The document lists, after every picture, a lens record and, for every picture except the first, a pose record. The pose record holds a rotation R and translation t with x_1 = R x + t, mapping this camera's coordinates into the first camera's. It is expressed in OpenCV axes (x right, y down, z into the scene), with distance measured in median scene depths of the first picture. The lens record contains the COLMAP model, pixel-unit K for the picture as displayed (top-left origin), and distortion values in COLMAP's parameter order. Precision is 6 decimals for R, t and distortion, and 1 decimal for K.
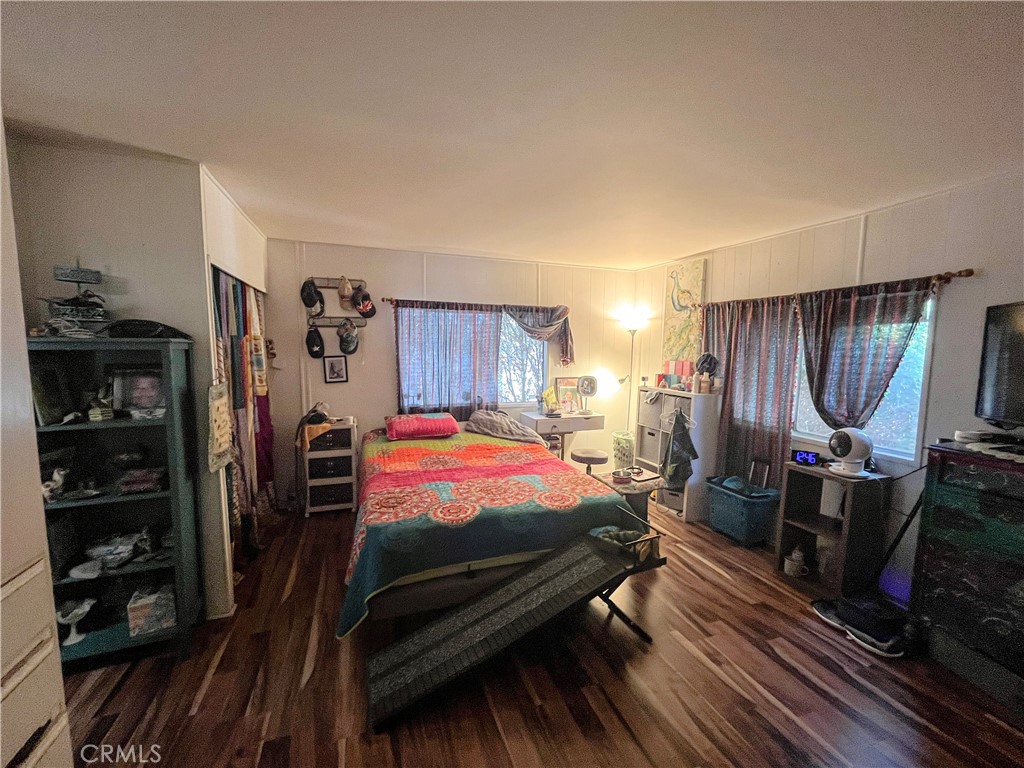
lens RADIAL K [[410.2, 0, 512.0], [0, 410.2, 384.0], [0, 0, 1]] dist [-0.010336, 0.002428]
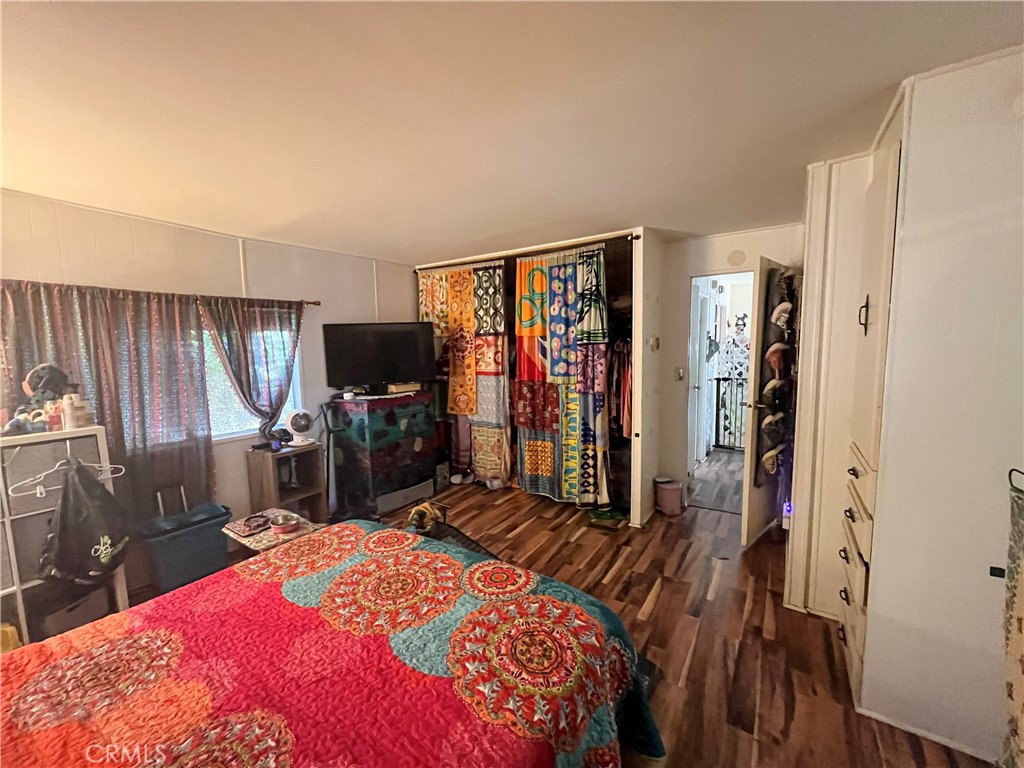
lens RADIAL K [[410.2, 0, 512.0], [0, 410.2, 384.0], [0, 0, 1]] dist [-0.010336, 0.002428]
pose [[-0.593143, -0.071289, 0.801935, -0.596354], [0.090309, 0.983894, 0.154260, -0.110210], [-0.800016, 0.163920, -0.577152, 1.140497]]
